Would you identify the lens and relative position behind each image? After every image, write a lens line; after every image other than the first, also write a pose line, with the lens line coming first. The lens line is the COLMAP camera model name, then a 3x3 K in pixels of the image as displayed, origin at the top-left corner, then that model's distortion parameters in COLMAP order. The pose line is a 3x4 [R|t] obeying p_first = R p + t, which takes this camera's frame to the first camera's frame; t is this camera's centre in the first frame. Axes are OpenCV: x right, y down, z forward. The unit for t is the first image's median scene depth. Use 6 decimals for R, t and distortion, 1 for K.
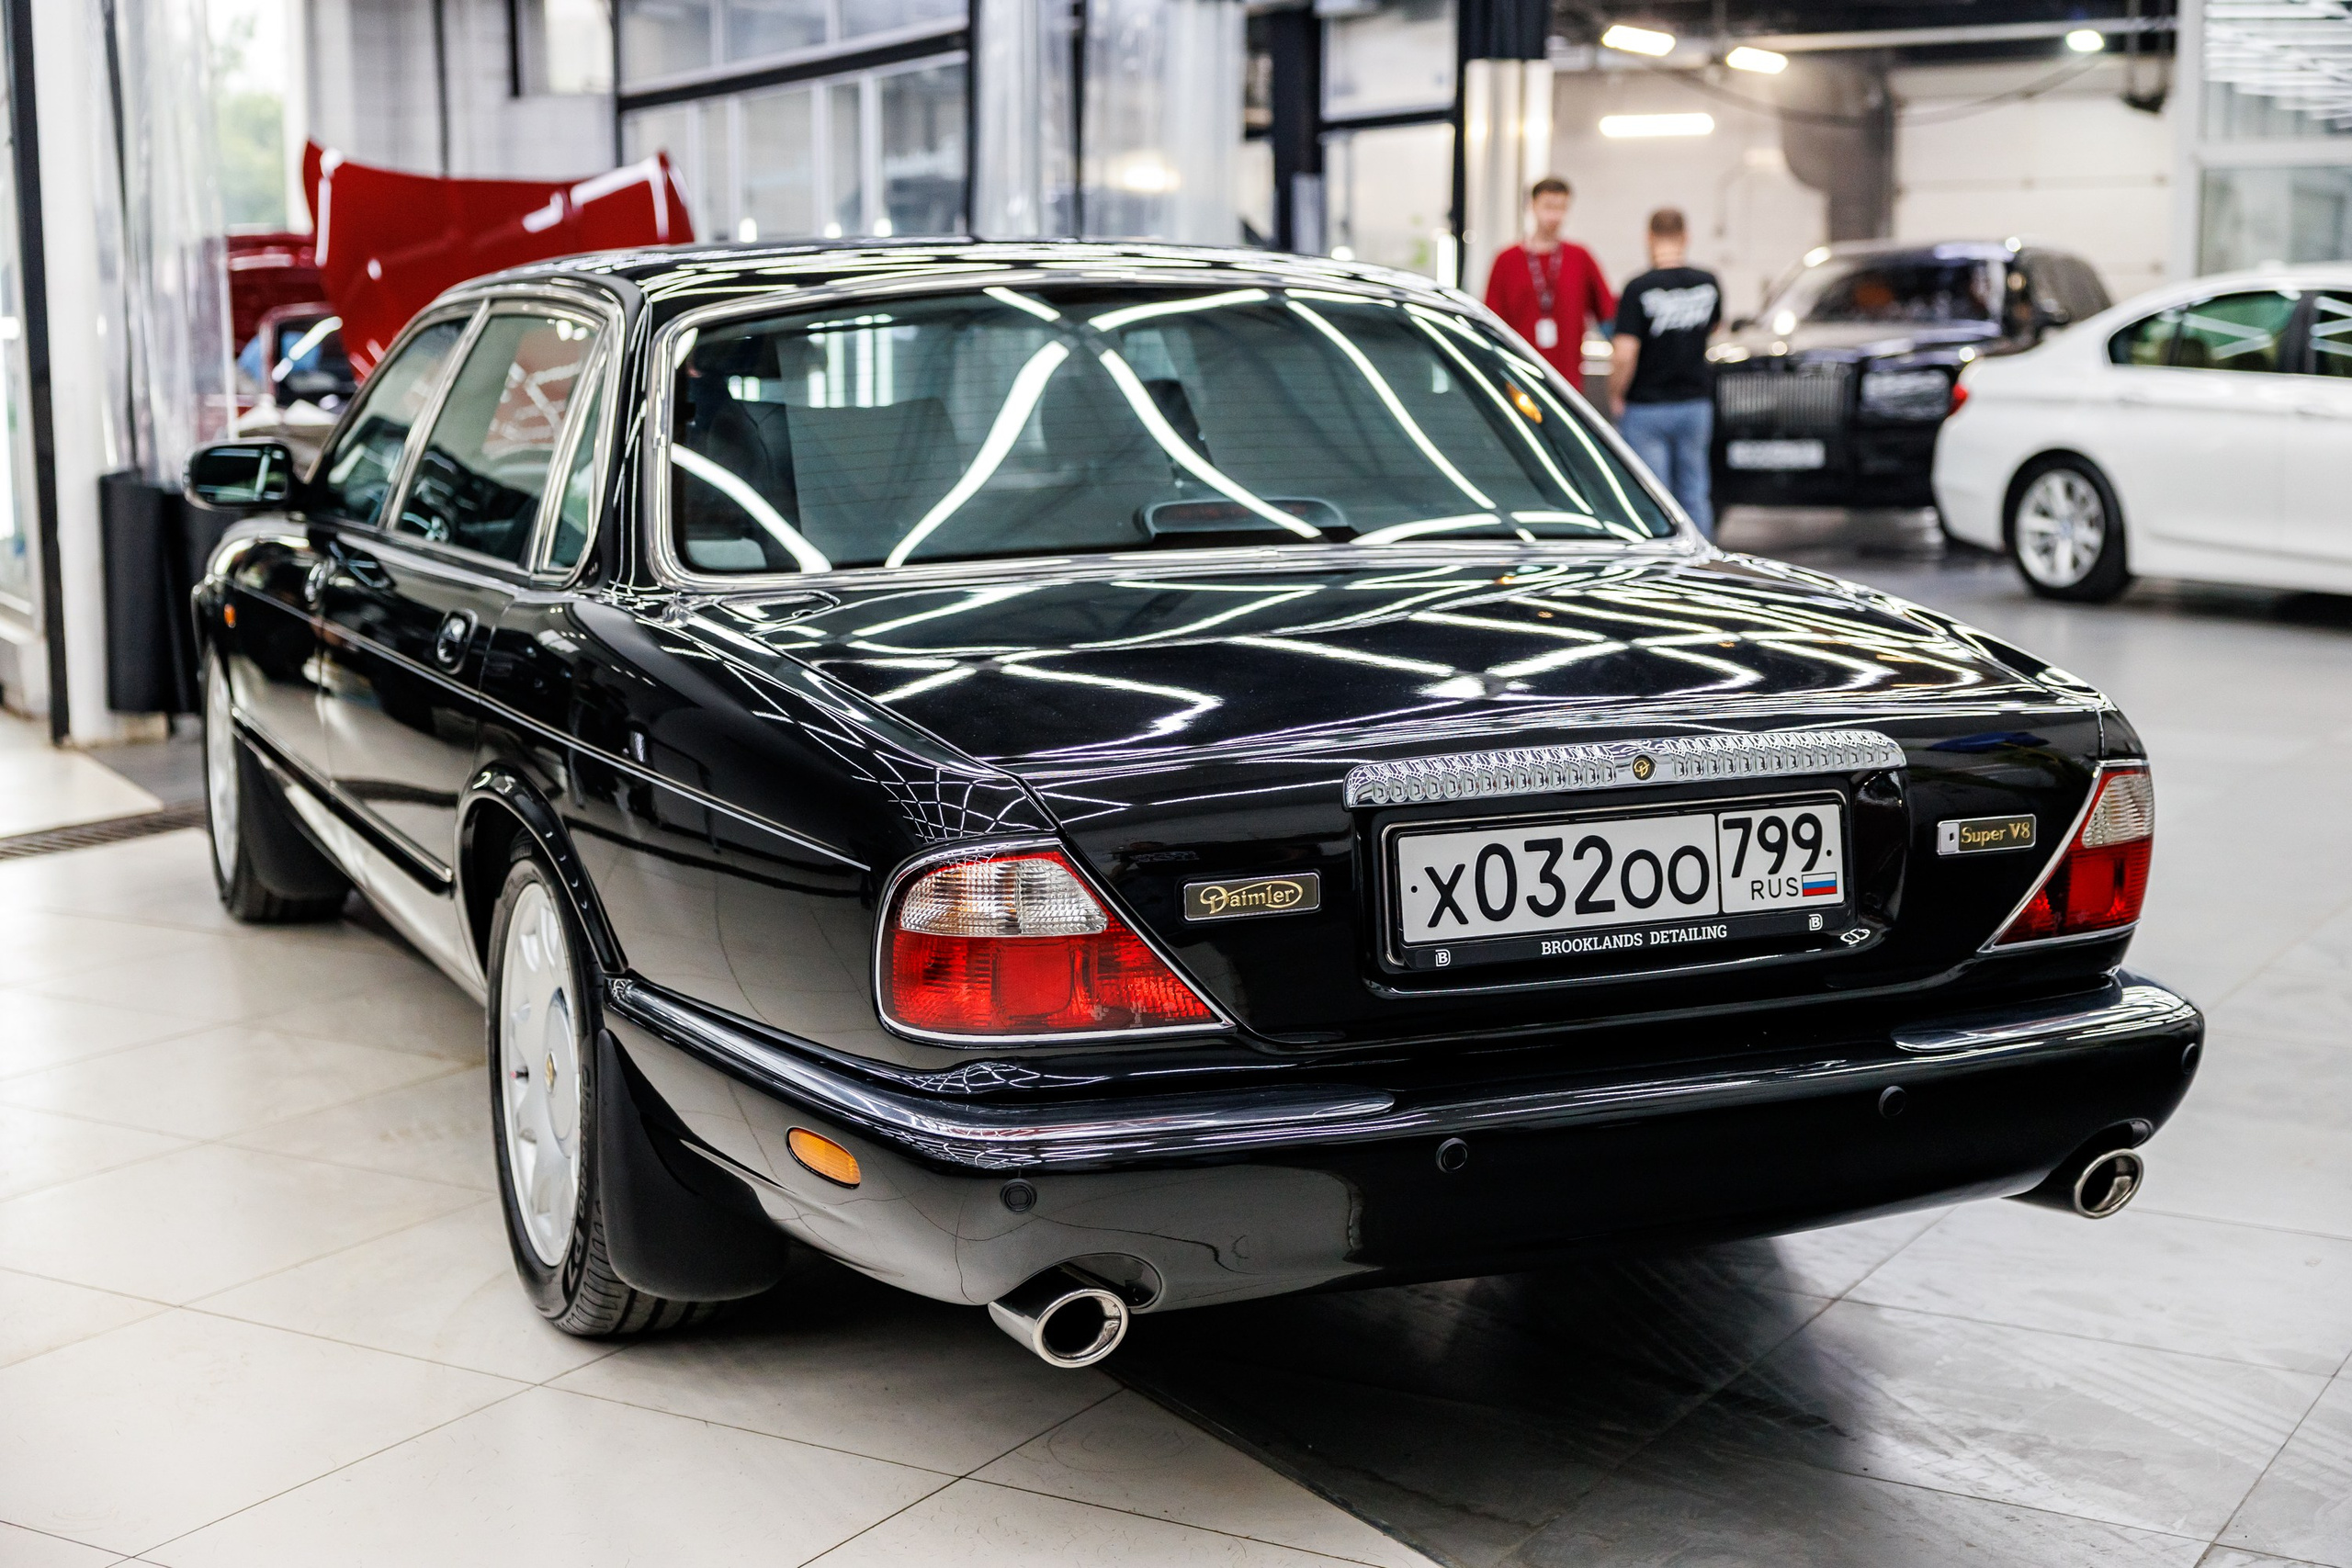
lens RADIAL K [[3183.8, 0, 1150.5], [0, 3183.8, 802.9], [0, 0, 1]] dist [0.003926, 0.000000]
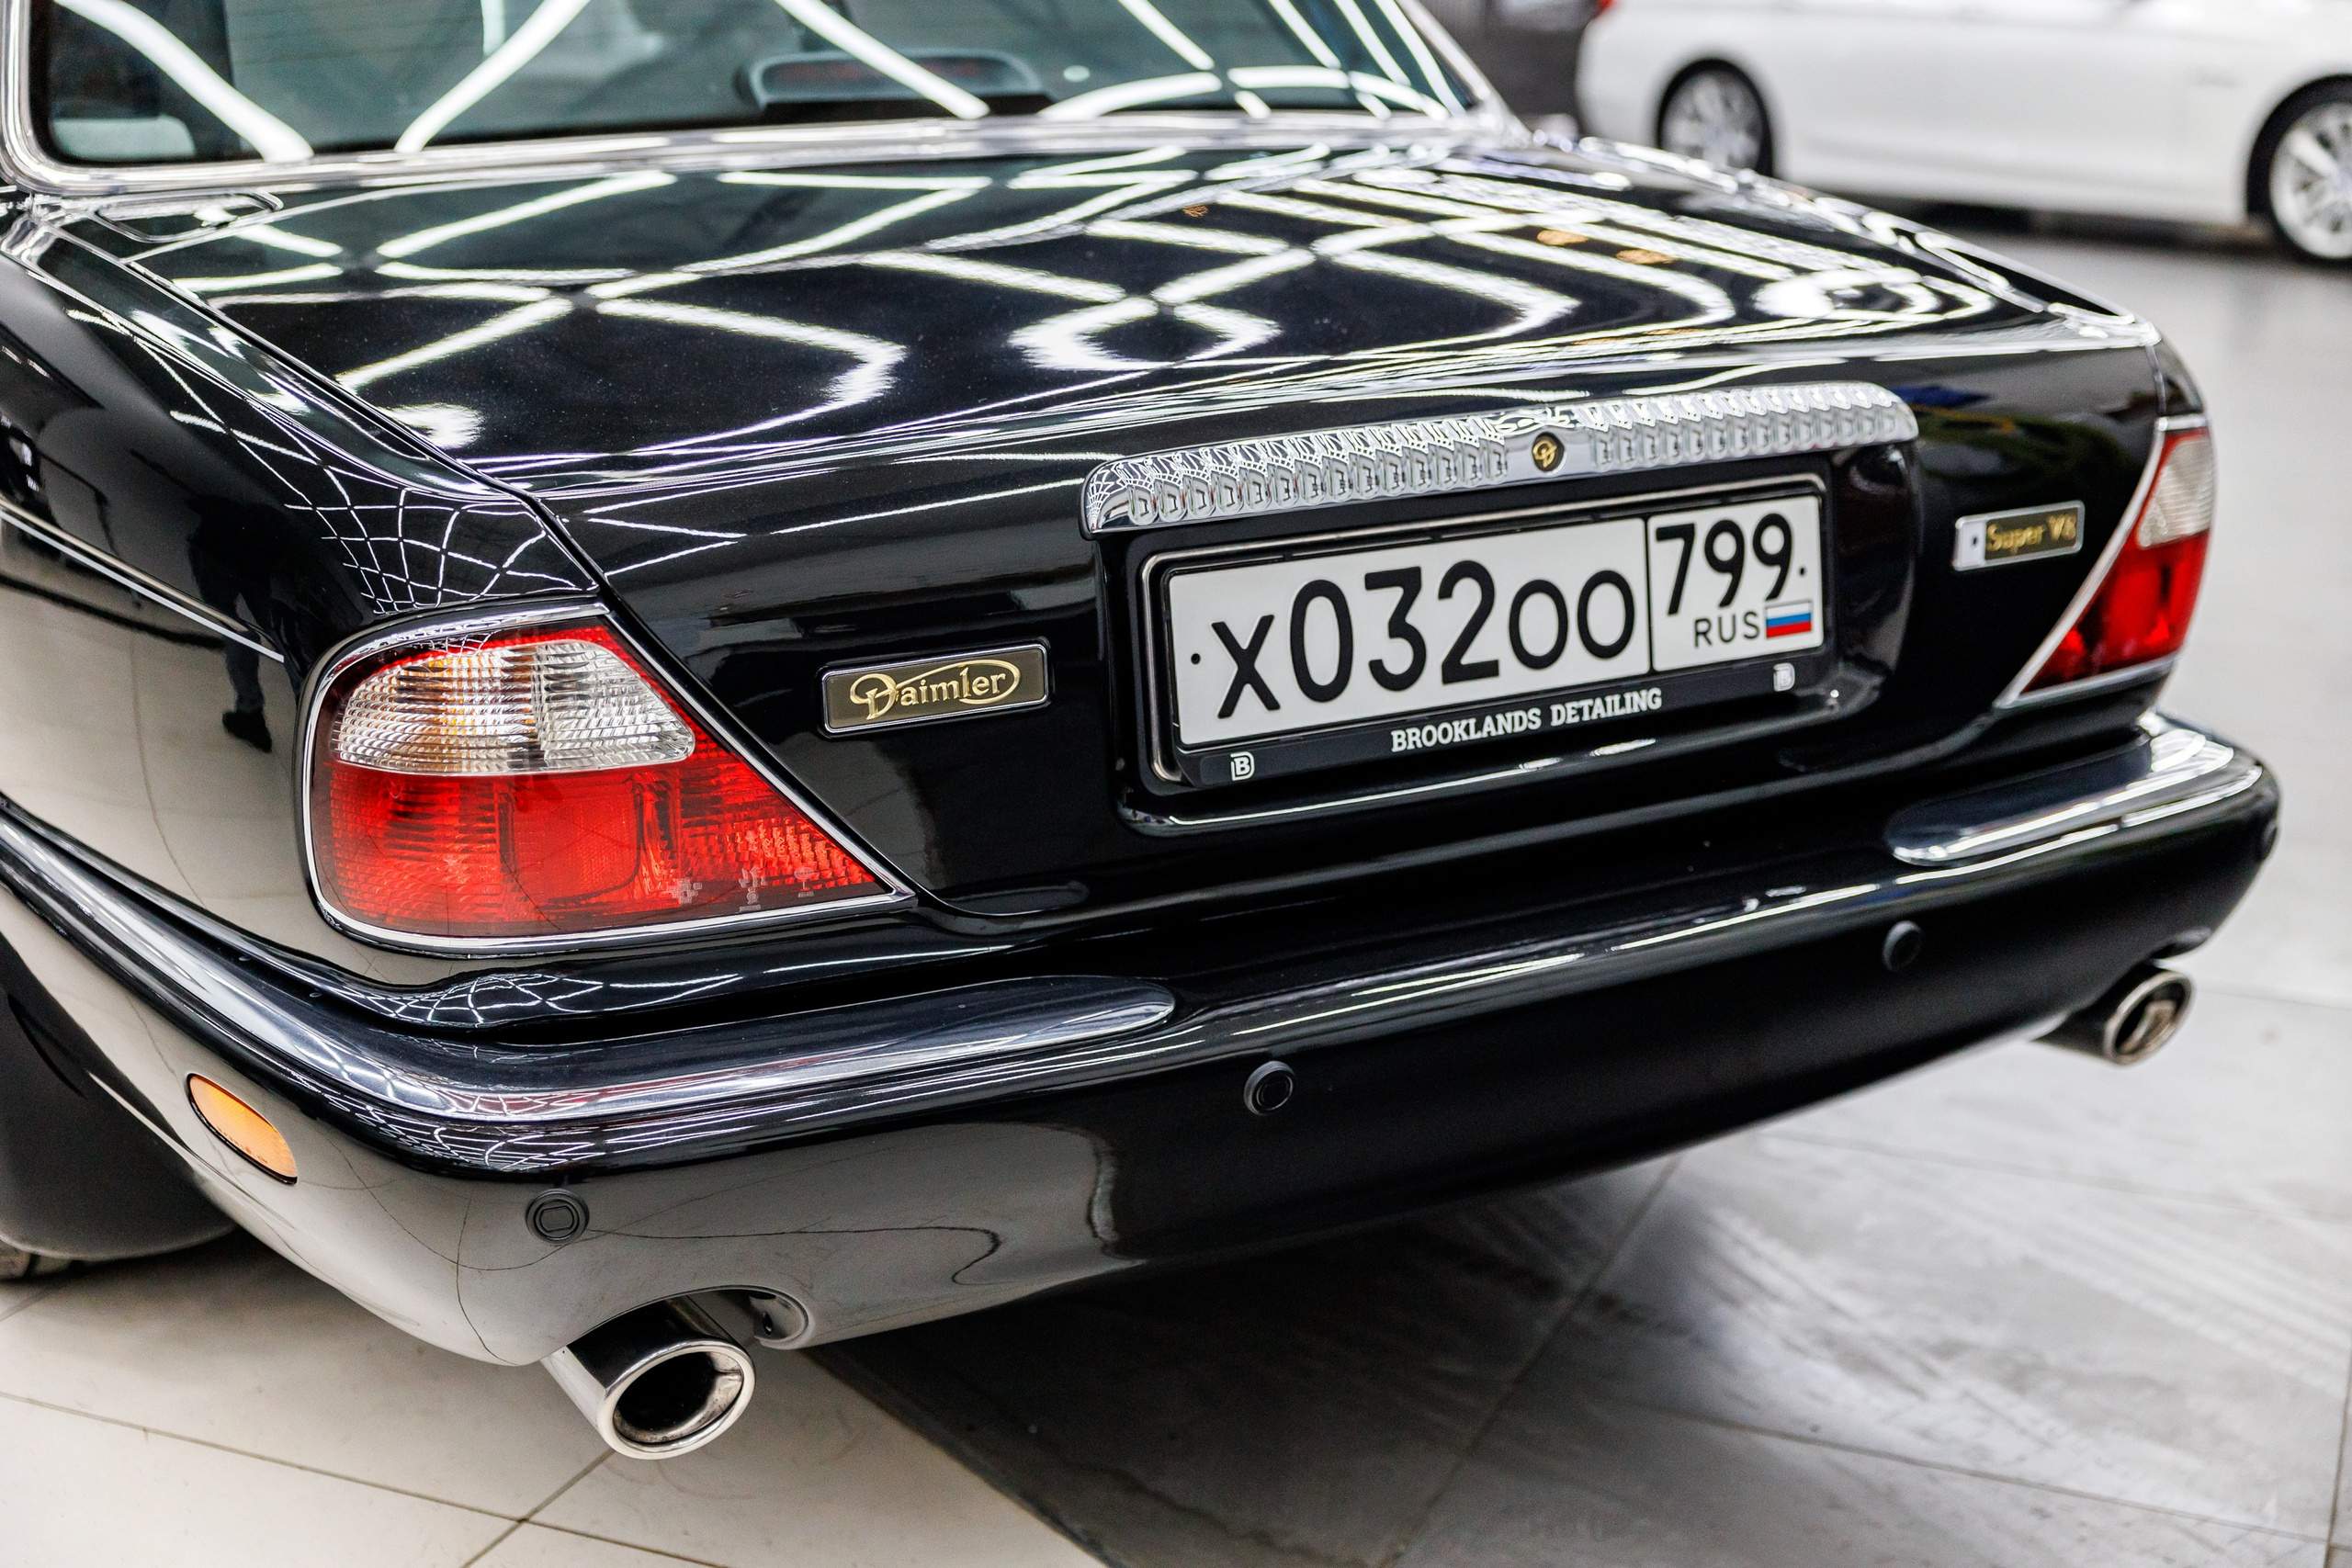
lens RADIAL K [[2963.9, 0, 1166.9], [0, 2963.9, 800.5], [0, 0, 1]] dist [0.001760, 0.000000]
pose [[0.992163, -0.034799, 0.120005, 0.006549], [0.019179, 0.991467, 0.128939, -0.019327], [-0.123468, -0.125627, 0.984365, 0.410509]]
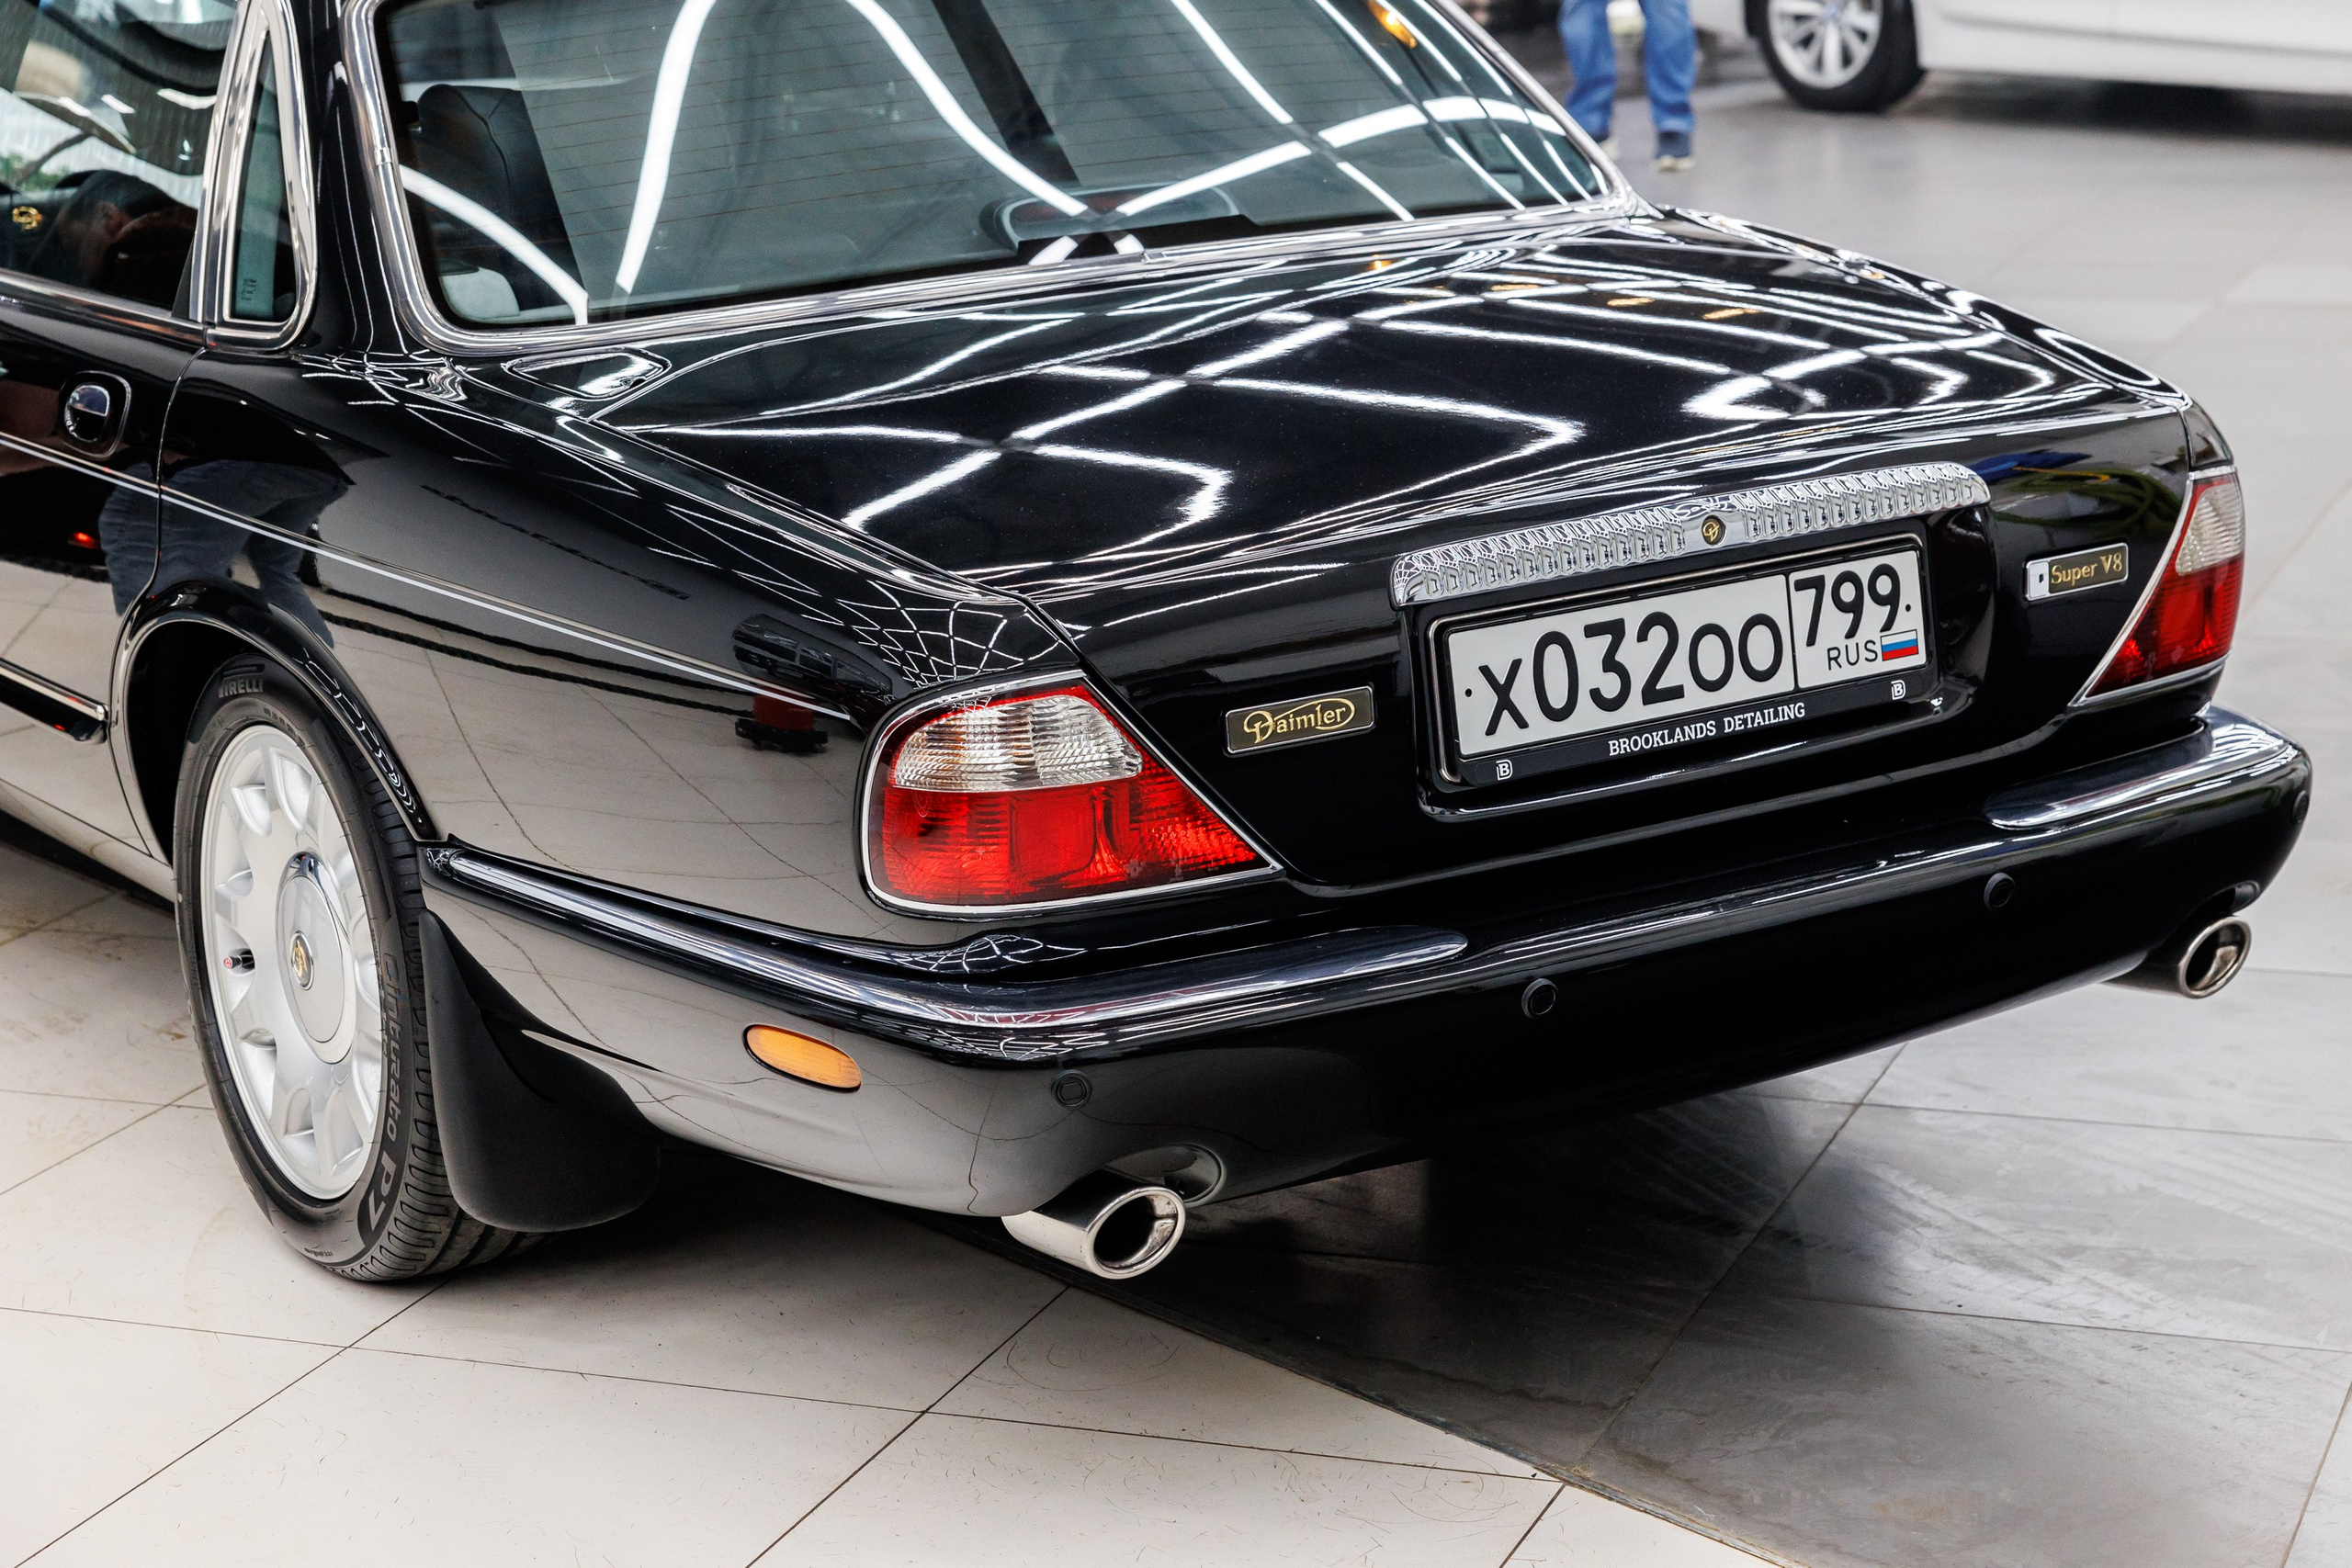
lens RADIAL K [[4555.7, 0, 1120.6], [0, 4555.7, 790.2], [0, 0, 1]] dist [-0.002350, 0.000000]
pose [[0.987413, -0.073804, 0.139887, -0.175848], [0.061029, 0.993745, 0.093517, -0.064490], [-0.145914, -0.083803, 0.985741, -0.189856]]
